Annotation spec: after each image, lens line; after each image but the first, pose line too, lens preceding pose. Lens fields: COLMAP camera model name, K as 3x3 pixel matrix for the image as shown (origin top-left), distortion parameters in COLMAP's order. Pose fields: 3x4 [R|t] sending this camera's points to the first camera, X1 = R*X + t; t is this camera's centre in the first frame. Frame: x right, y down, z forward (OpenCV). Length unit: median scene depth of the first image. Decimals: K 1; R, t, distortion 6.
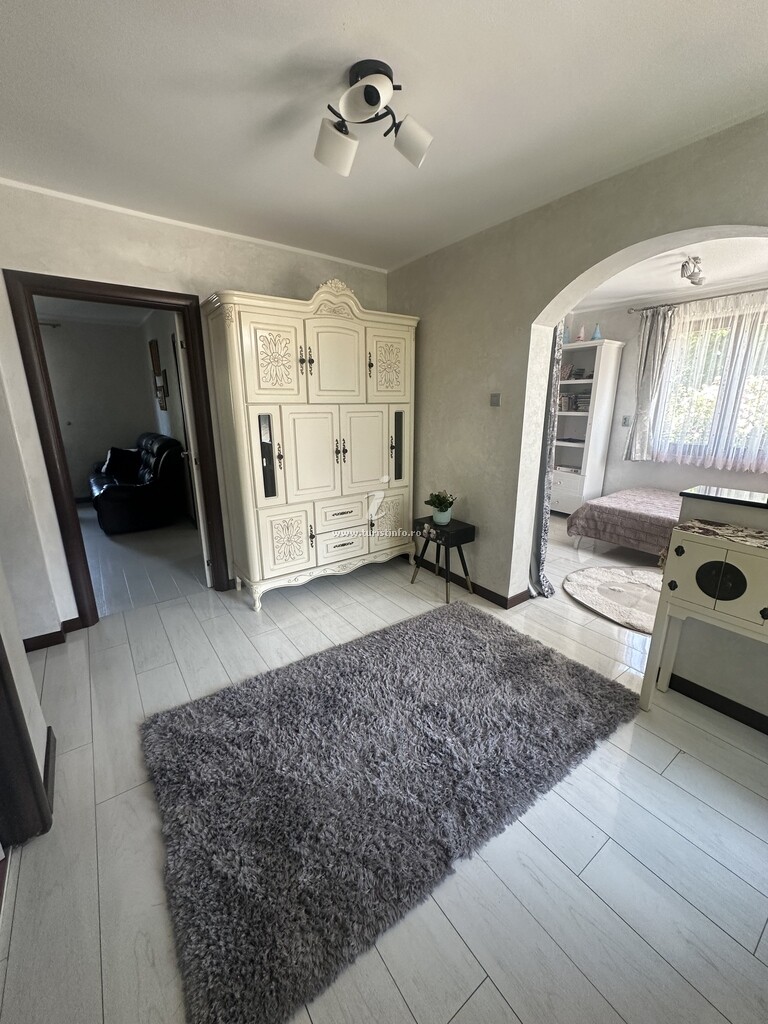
lens RADIAL K [[409.6, 0, 386.0], [0, 409.6, 514.1], [0, 0, 1]] dist [-0.002656, 0.000528]
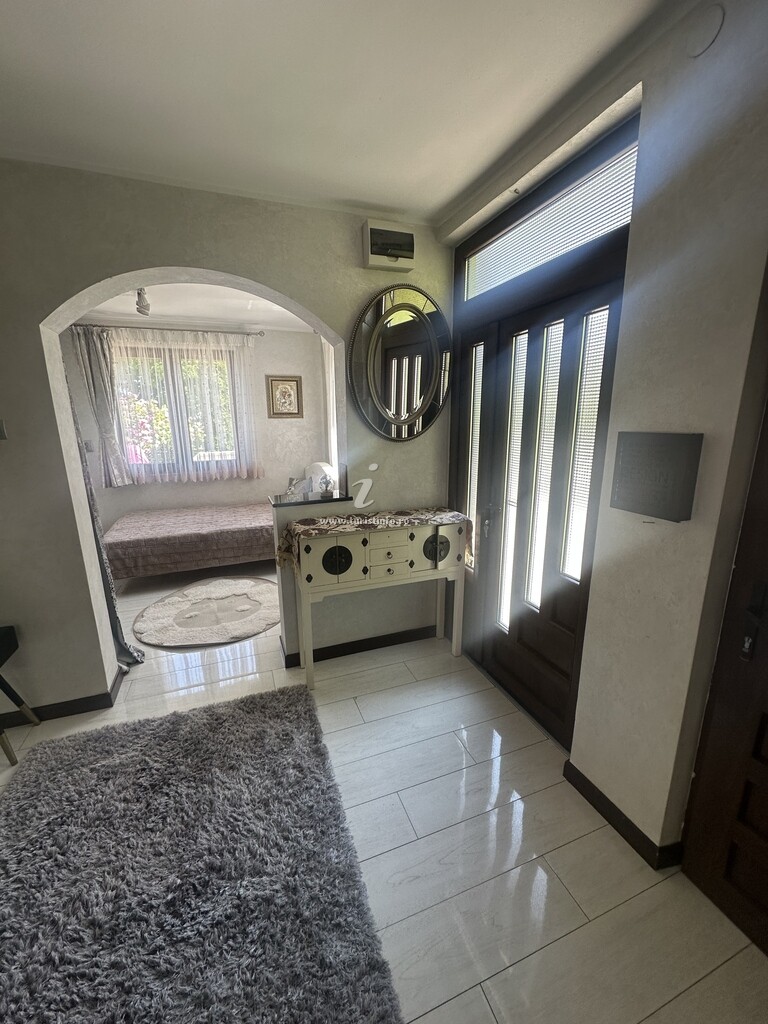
lens RADIAL K [[409.6, 0, 381.4], [0, 409.6, 511.2], [0, 0, 1]] dist [-0.002656, 0.000528]
pose [[0.265514, -0.221343, 0.938355, -0.200690], [0.269790, 0.951463, 0.148096, -0.085356], [-0.925589, 0.213837, 0.312343, 0.255065]]
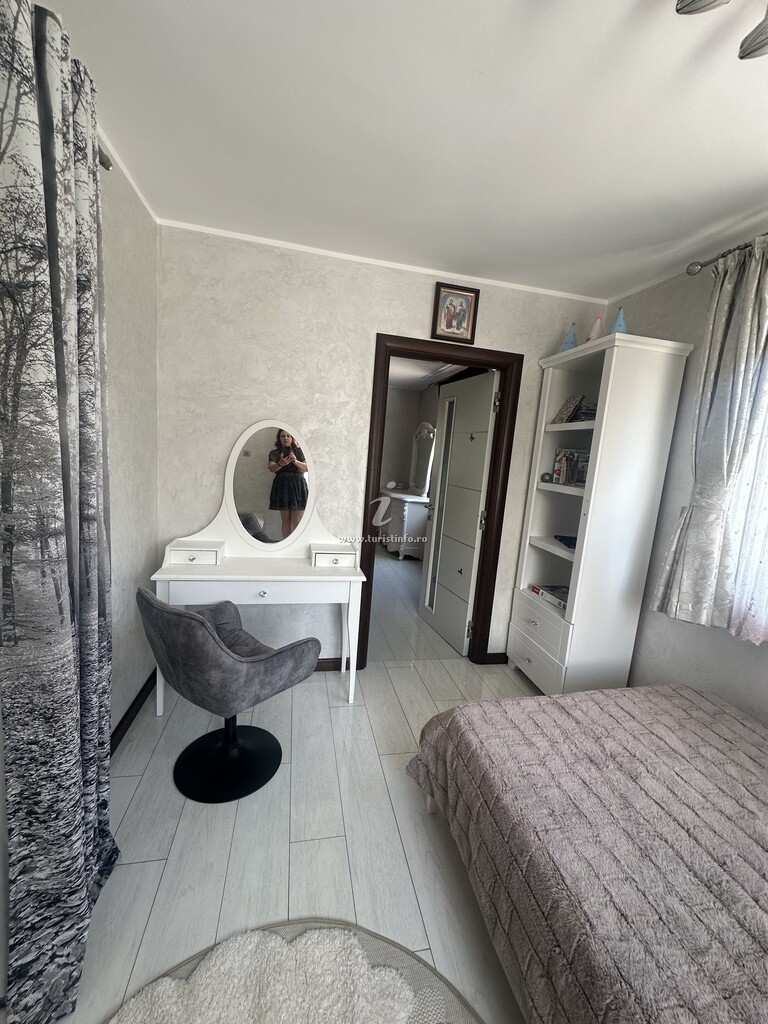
lens RADIAL K [[409.6, 0, 384.8], [0, 409.6, 510.4], [0, 0, 1]] dist [-0.002656, 0.000528]
pose [[0.910240, 0.128290, -0.393706, 0.791078], [-0.182281, 0.977859, -0.102793, -0.226038], [0.371801, 0.165331, 0.913471, 0.827516]]
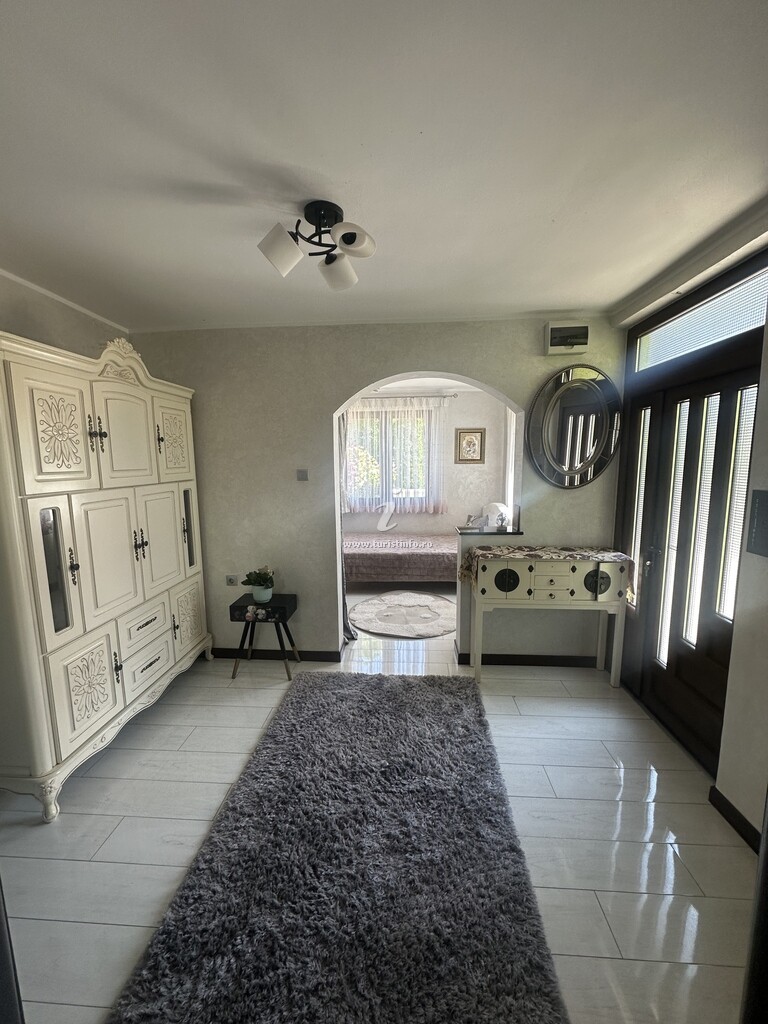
lens RADIAL K [[409.6, 0, 383.1], [0, 409.6, 512.6], [0, 0, 1]] dist [-0.002656, 0.000528]
pose [[0.632991, -0.108674, 0.766494, -0.439700], [0.216735, 0.975382, -0.040696, -0.087380], [-0.743202, 0.191886, 0.640961, 0.153803]]
